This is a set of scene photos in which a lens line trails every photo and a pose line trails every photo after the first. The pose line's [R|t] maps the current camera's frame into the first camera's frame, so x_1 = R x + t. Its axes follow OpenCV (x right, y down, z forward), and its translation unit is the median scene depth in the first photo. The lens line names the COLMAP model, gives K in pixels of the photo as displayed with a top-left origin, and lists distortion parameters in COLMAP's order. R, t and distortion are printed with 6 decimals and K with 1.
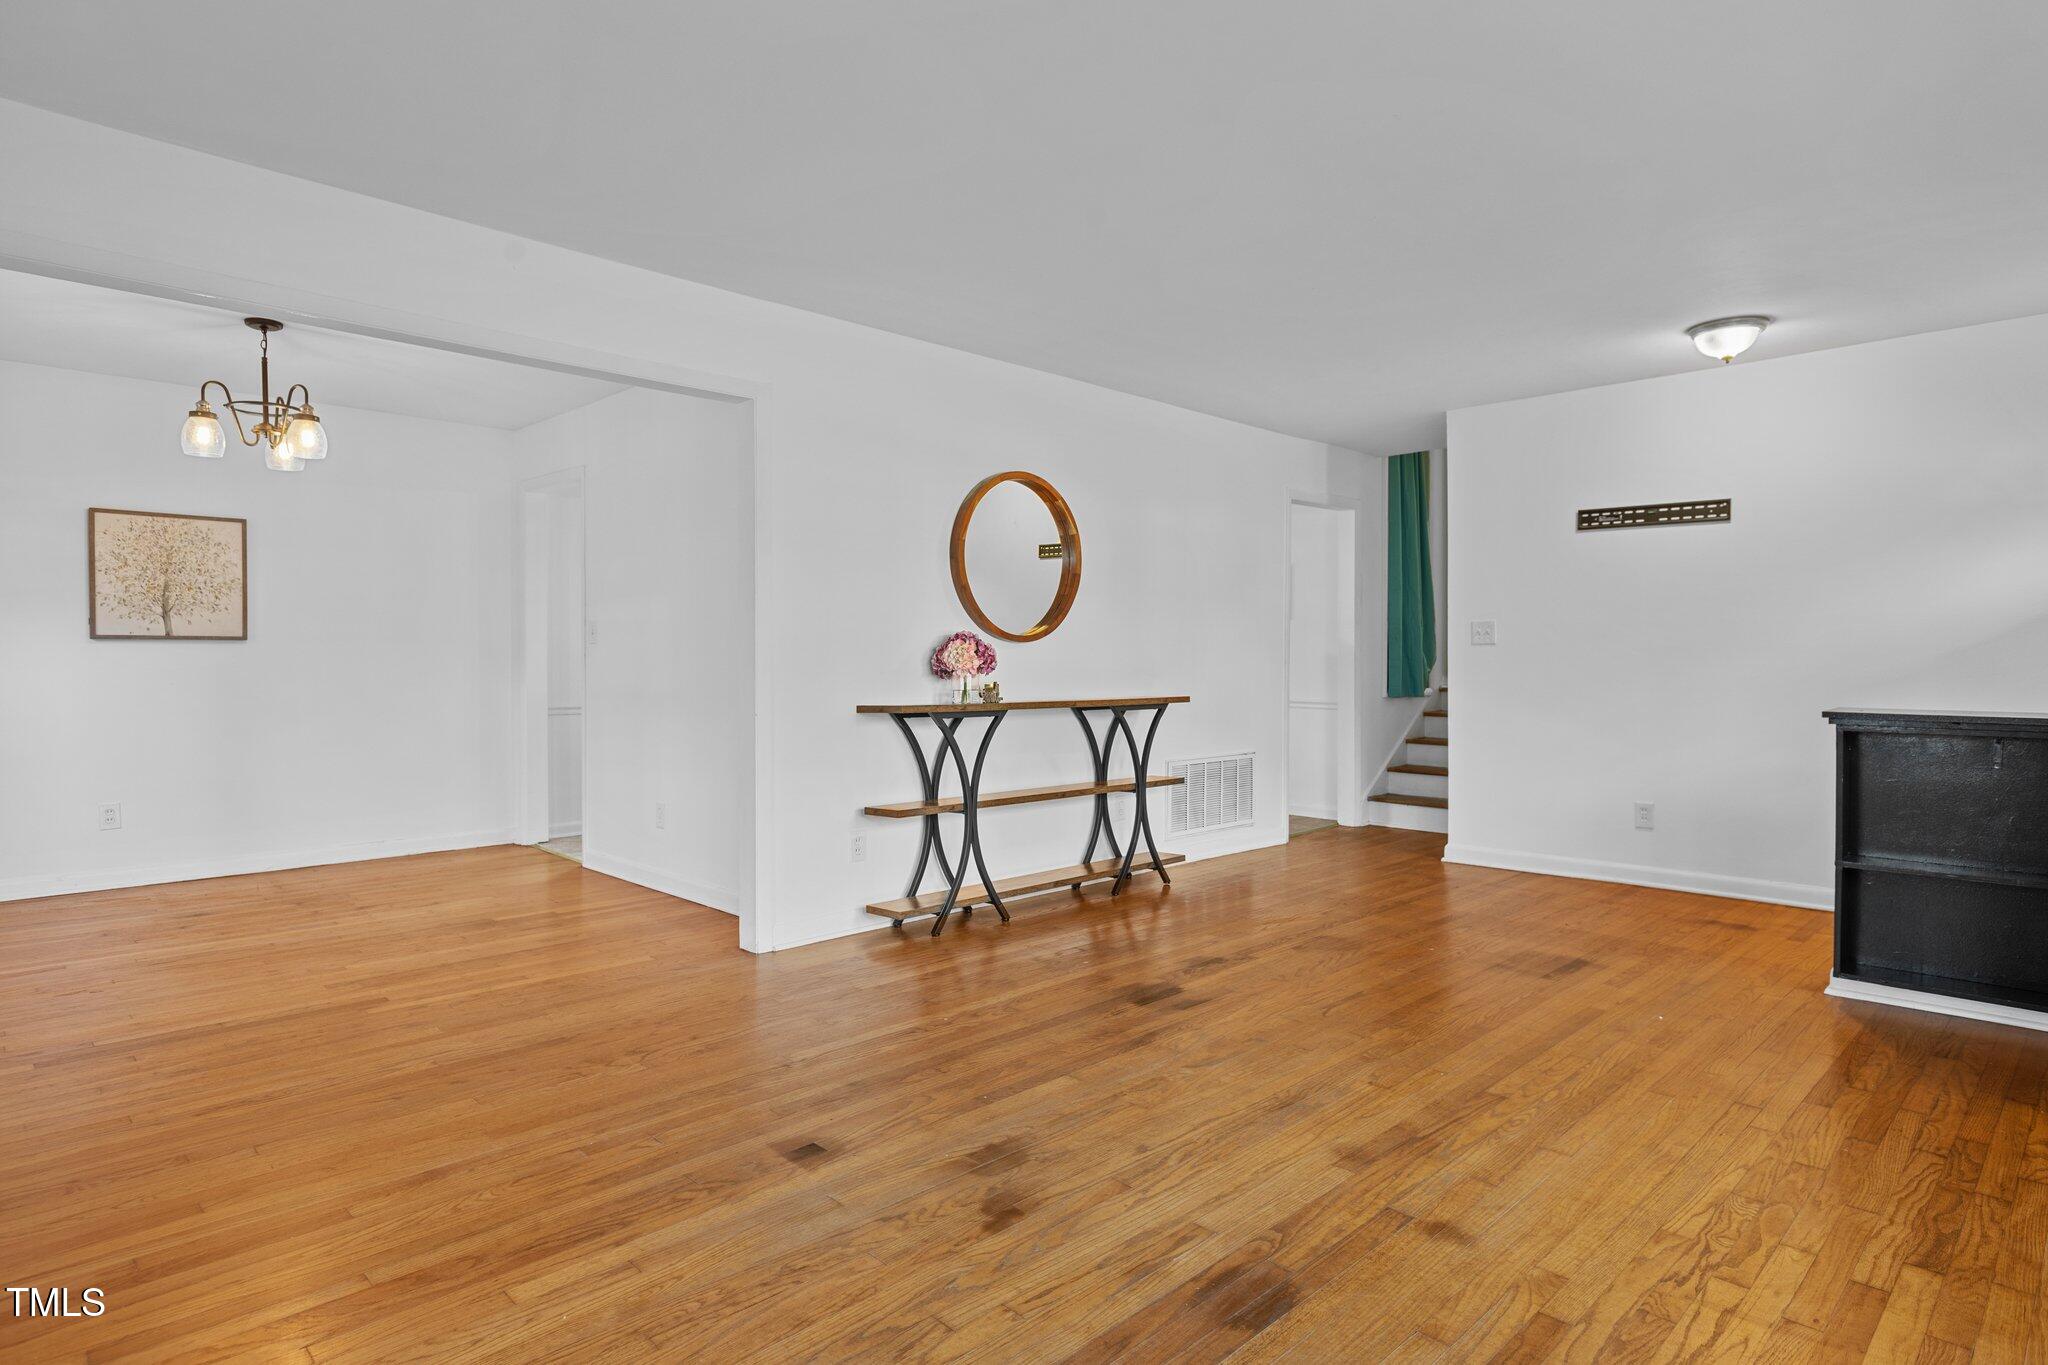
lens RADIAL K [[1110.0, 0, 1014.8], [0, 1110.0, 670.3], [0, 0, 1]] dist [0.000832, 0.001723]
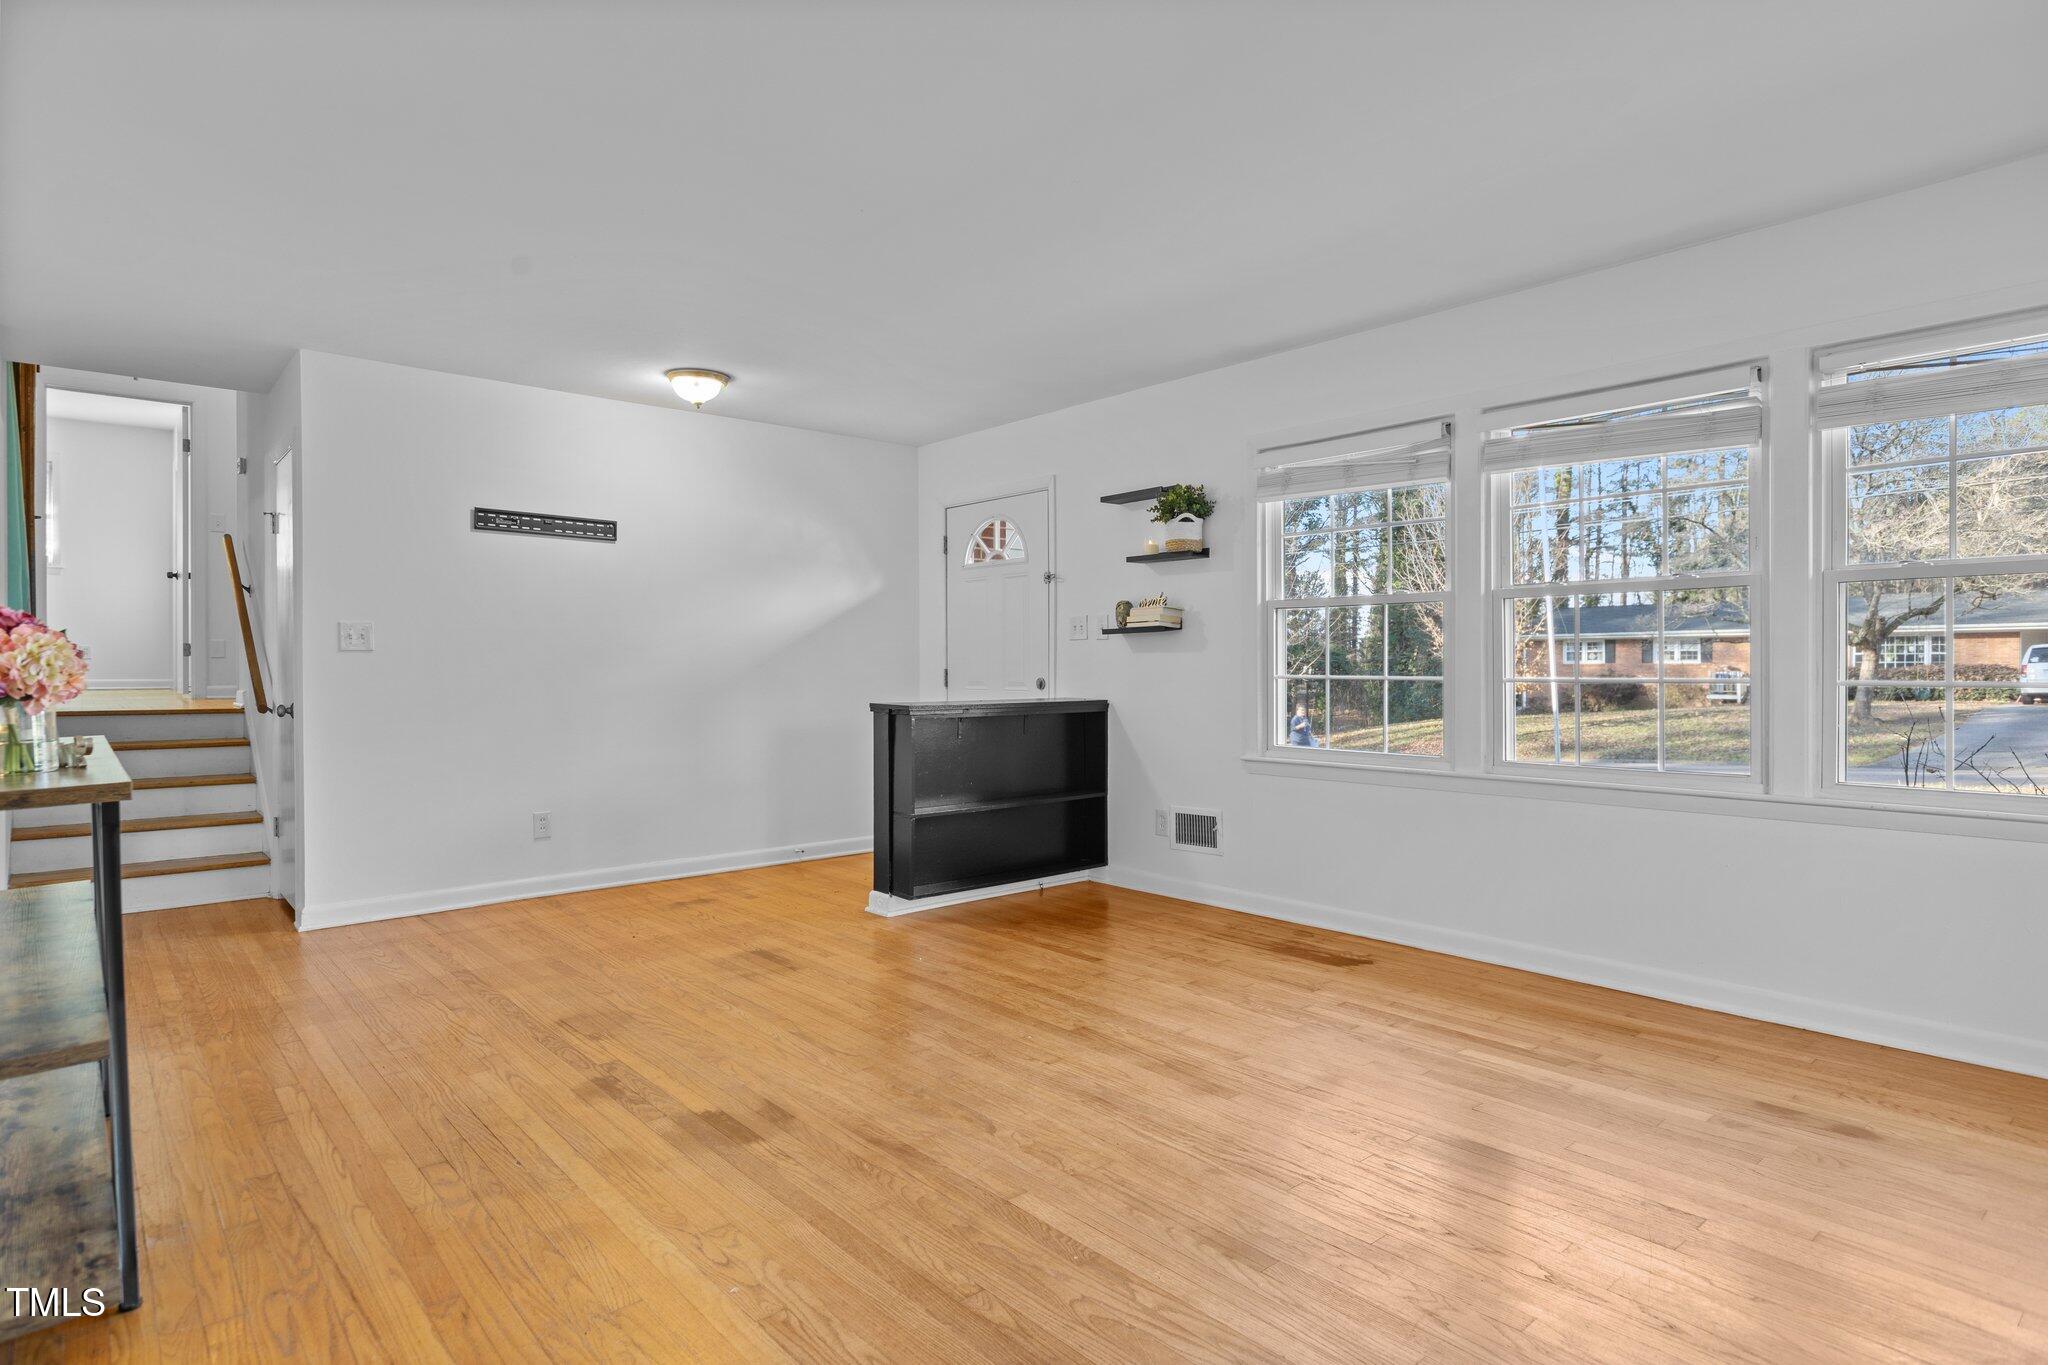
lens RADIAL K [[1110.0, 0, 1011.0], [0, 1110.0, 675.5], [0, 0, 1]] dist [0.000832, 0.001723]
pose [[0.055654, -0.007738, 0.998420, -0.626581], [0.013640, 0.999883, 0.006989, -0.007930], [-0.998357, 0.013229, 0.055753, 0.815323]]
